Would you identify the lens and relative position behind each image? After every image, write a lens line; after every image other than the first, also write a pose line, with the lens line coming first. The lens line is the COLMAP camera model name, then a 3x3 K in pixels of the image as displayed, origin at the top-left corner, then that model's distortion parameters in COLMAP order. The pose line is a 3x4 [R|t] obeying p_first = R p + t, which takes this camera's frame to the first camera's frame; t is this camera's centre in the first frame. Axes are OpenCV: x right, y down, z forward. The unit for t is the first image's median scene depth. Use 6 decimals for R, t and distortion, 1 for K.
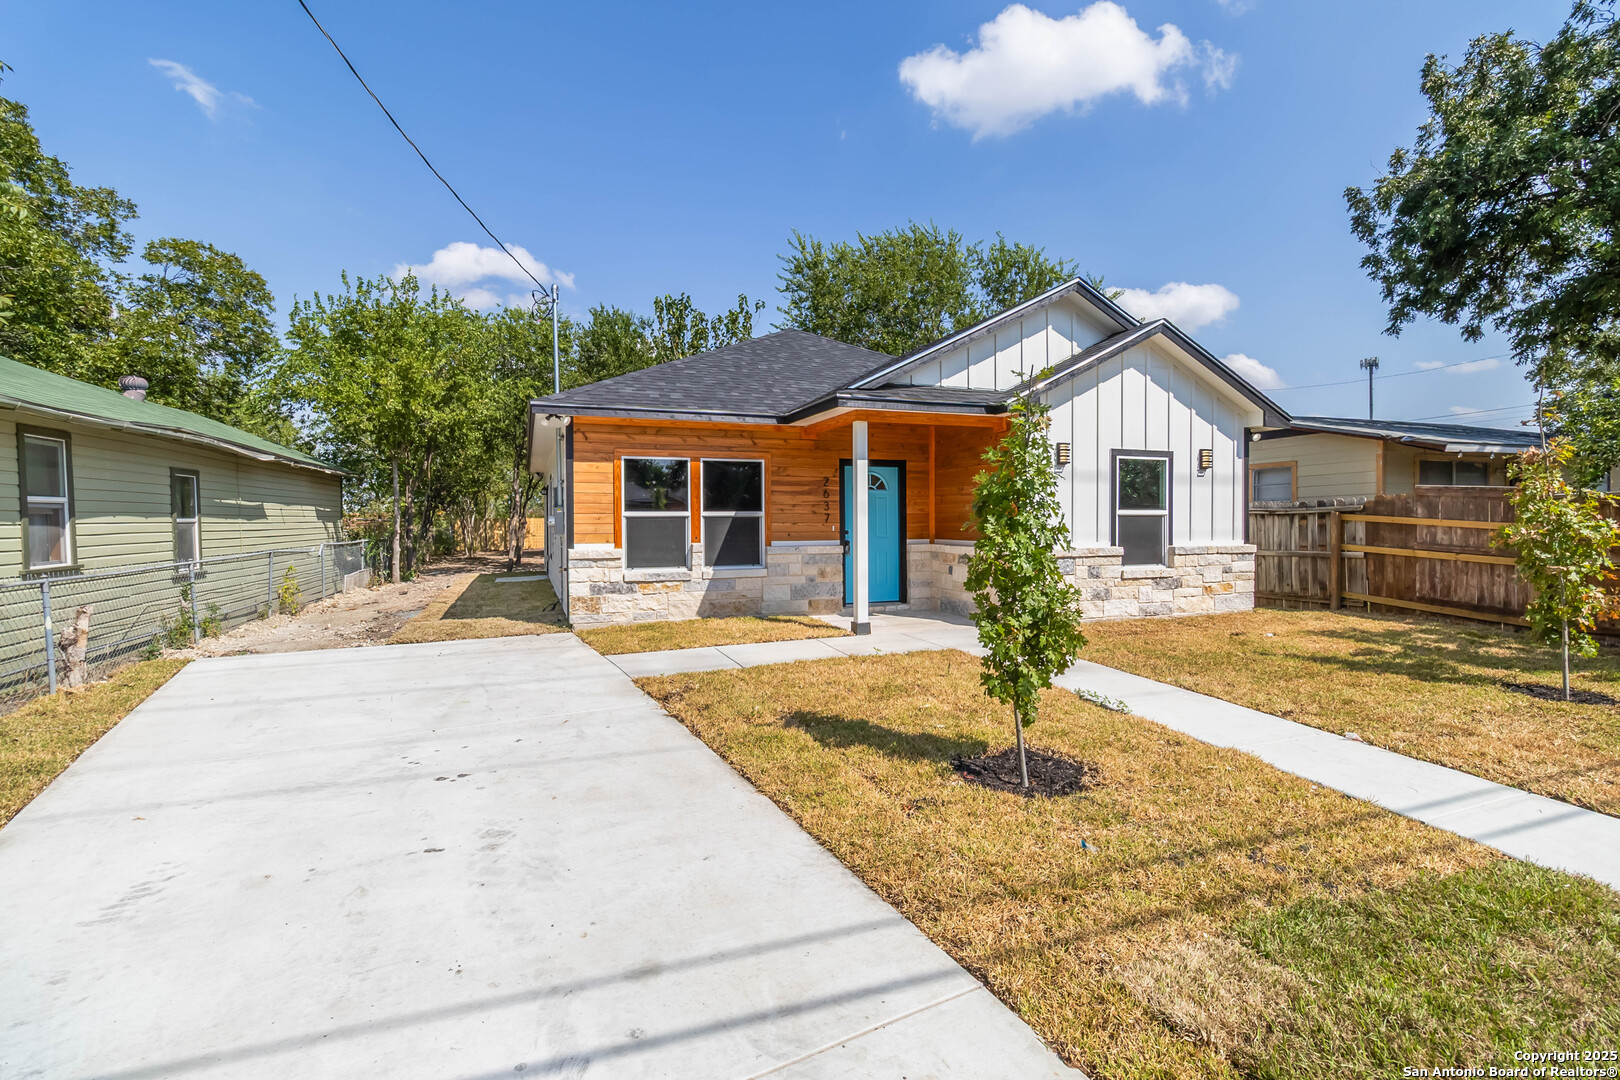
lens RADIAL K [[782.2, 0, 810.0], [0, 782.2, 540.0], [0, 0, 1]] dist [0.003061, 0.000191]
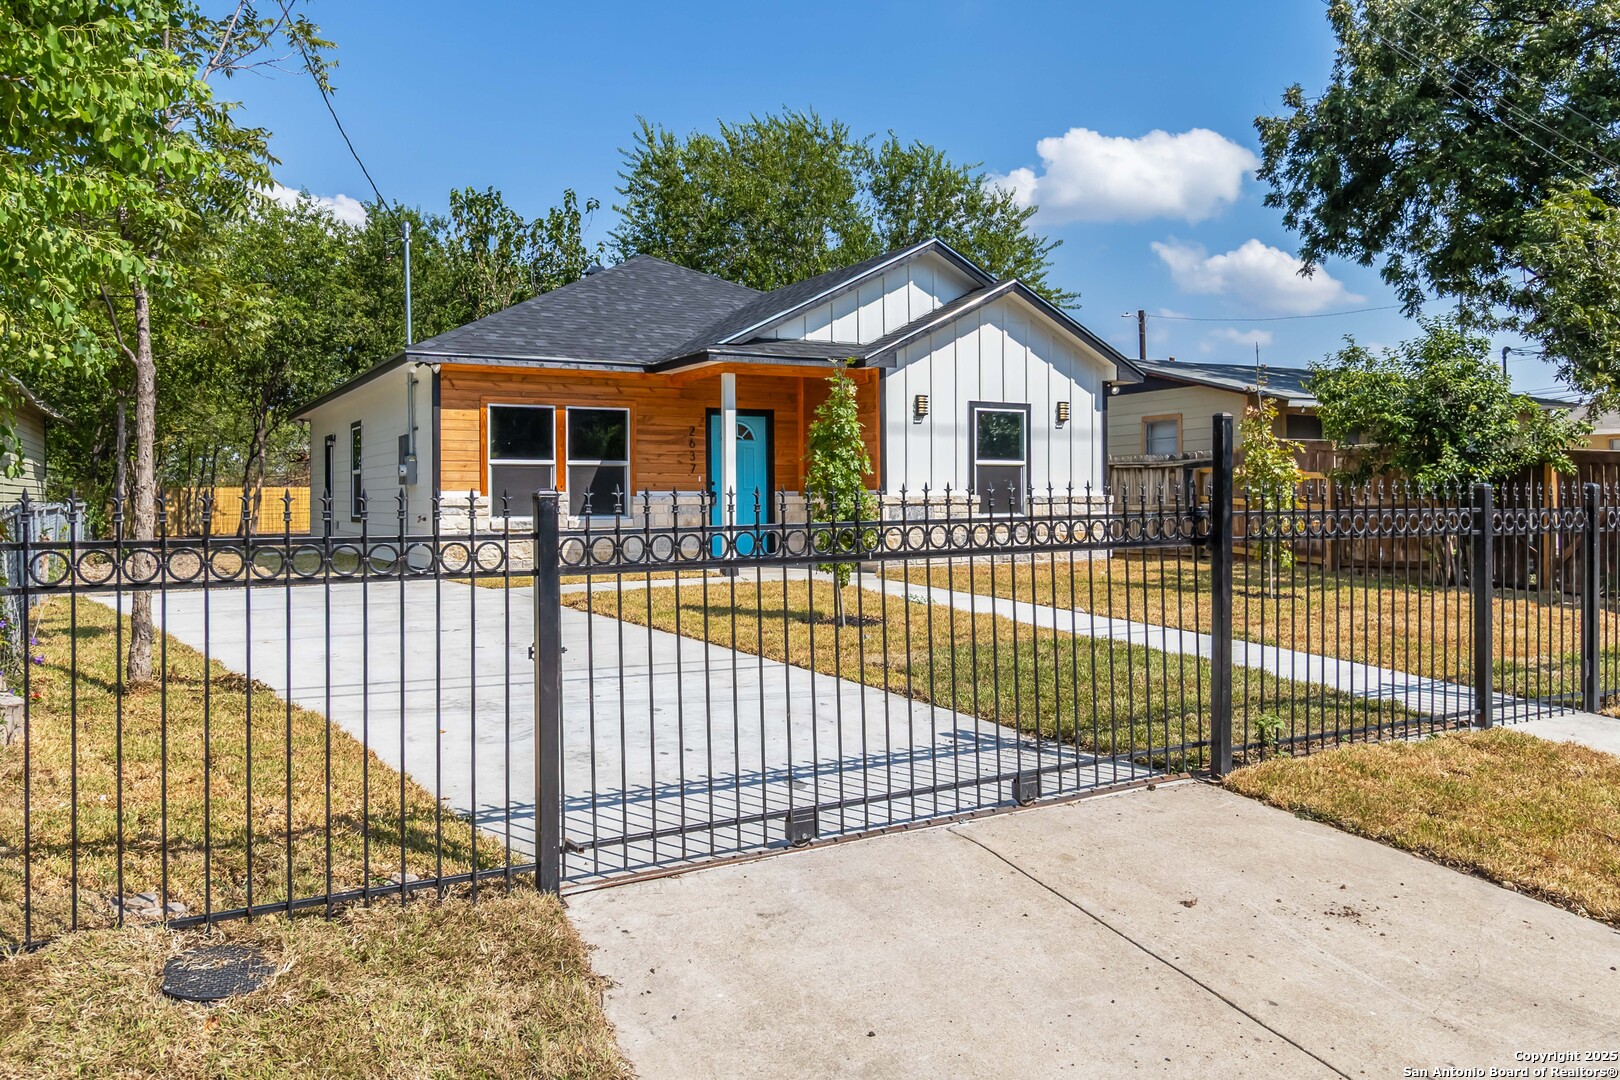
lens RADIAL K [[1307.7, 0, 809.7], [0, 1307.7, 501.3], [0, 0, 1]] dist [-0.006468, -0.002637]
pose [[0.990707, -0.000467, 0.136016, -0.059485], [0.004031, 0.999656, -0.025928, 0.059272], [-0.135957, 0.026235, 0.990367, -0.669965]]
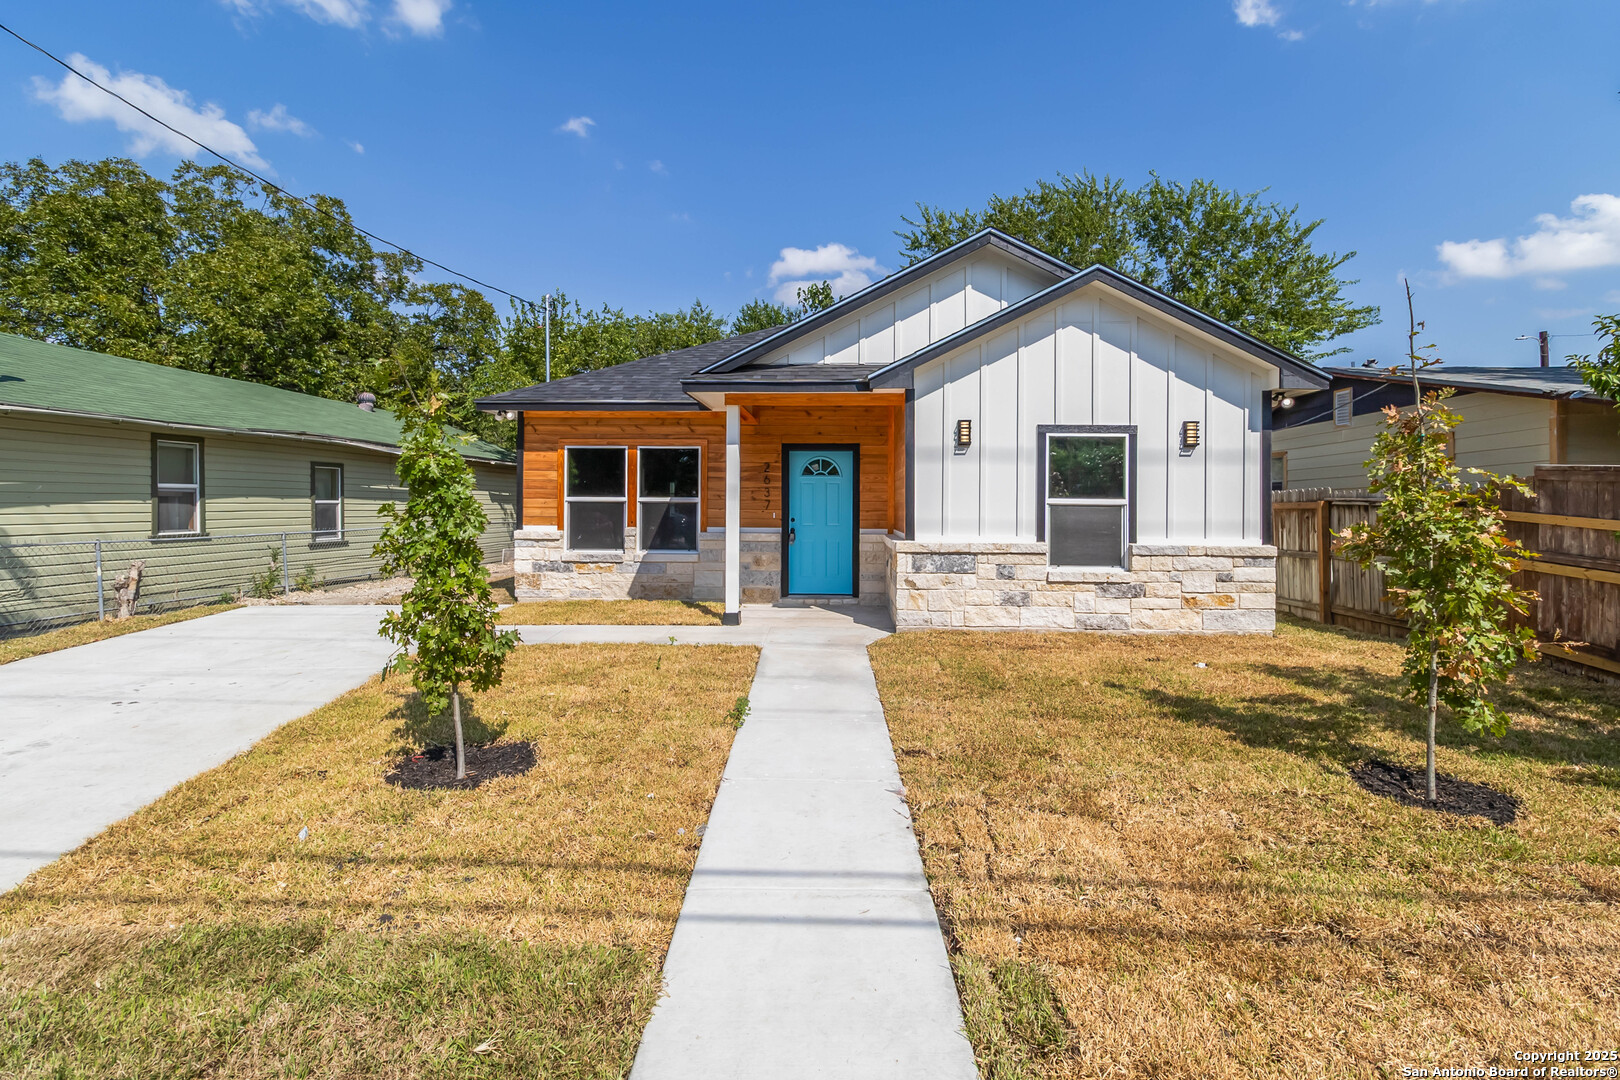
lens RADIAL K [[793.3, 0, 779.3], [0, 793.3, 504.6], [0, 0, 1]] dist [0.001656, 0.000276]
pose [[0.908684, 0.010095, -0.417364, 0.476078], [-0.021726, 0.999496, -0.023126, -0.006040], [0.416920, 0.030082, 0.908445, 0.116367]]
